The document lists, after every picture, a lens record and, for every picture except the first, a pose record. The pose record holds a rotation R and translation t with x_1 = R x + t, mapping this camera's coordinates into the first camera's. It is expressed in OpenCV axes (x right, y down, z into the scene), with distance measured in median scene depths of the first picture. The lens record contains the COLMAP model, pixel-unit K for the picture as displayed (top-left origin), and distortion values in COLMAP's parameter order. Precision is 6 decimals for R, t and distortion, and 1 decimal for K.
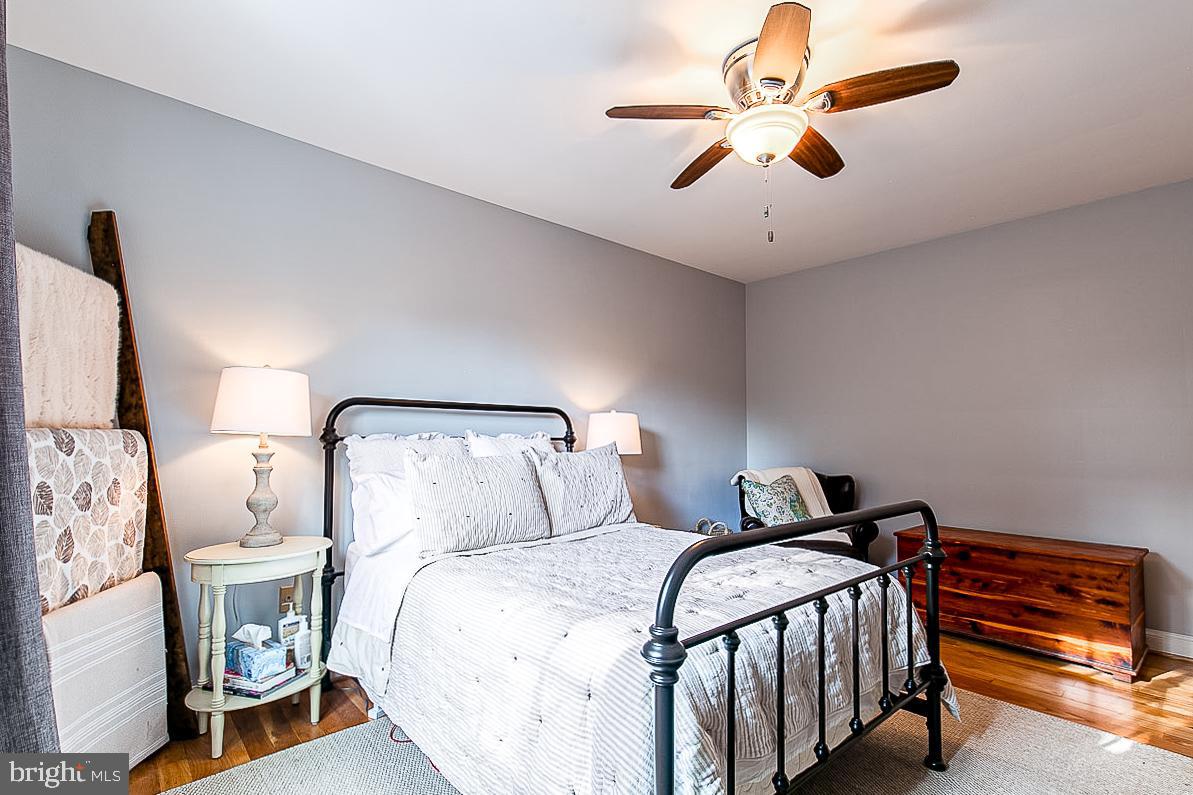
lens RADIAL K [[559.8, 0, 610.9], [0, 559.8, 393.6], [0, 0, 1]] dist [0.005084, 0.000497]
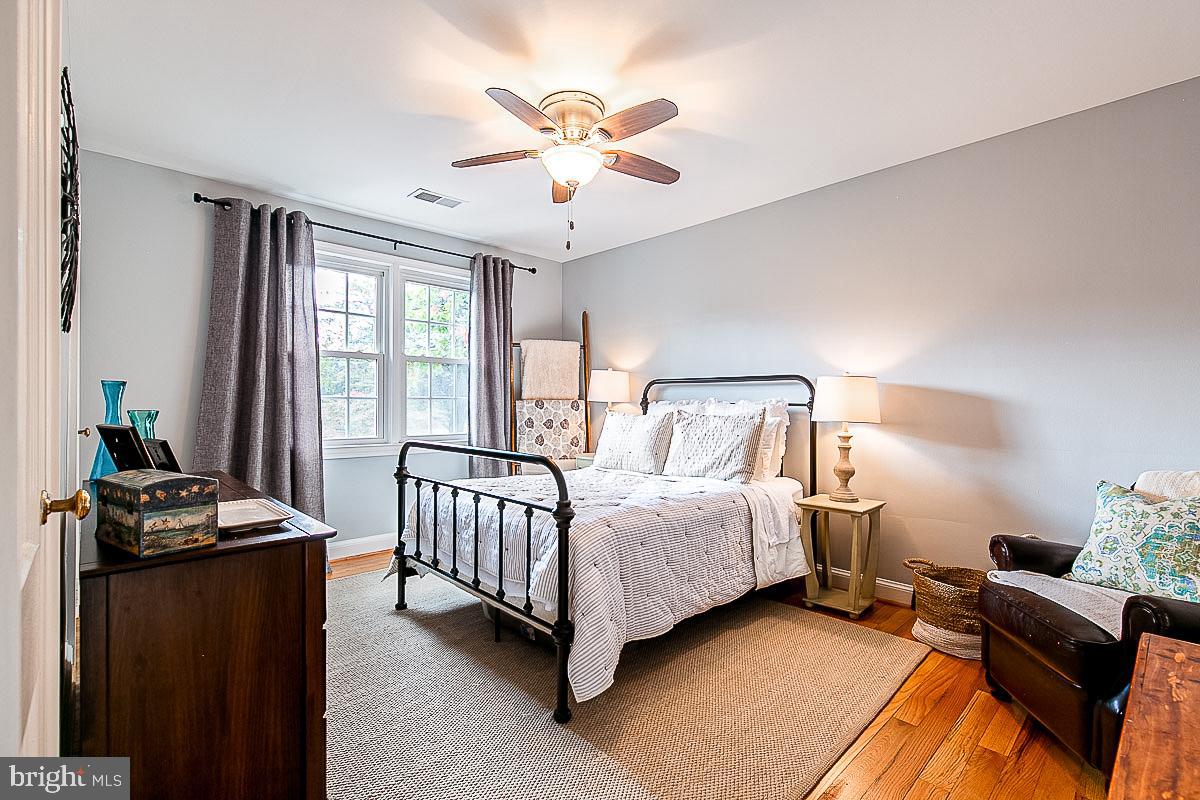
lens RADIAL K [[542.0, 0, 602.8], [0, 542.0, 406.6], [0, 0, 1]] dist [0.003249, 0.000095]
pose [[0.020730, -0.001073, -0.999785, 1.726664], [0.069554, 0.997578, 0.000372, 0.112457], [0.997363, -0.069546, 0.020754, 1.200418]]
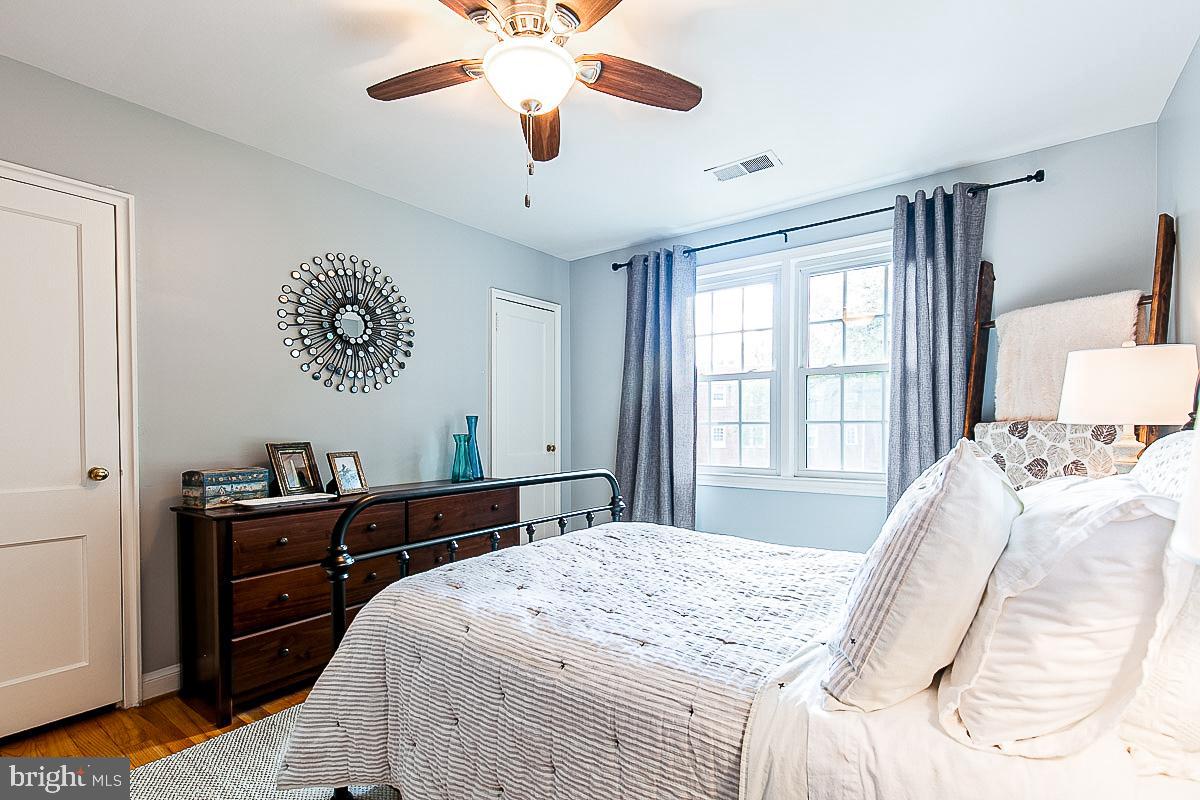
lens RADIAL K [[539.7, 0, 586.8], [0, 539.7, 429.0], [0, 0, 1]] dist [0.000030, 0.000056]
pose [[-0.984695, -0.011697, -0.173892, 0.406623], [0.001141, 0.997291, -0.073544, 0.179718], [0.174281, -0.072617, -0.982015, 2.110242]]
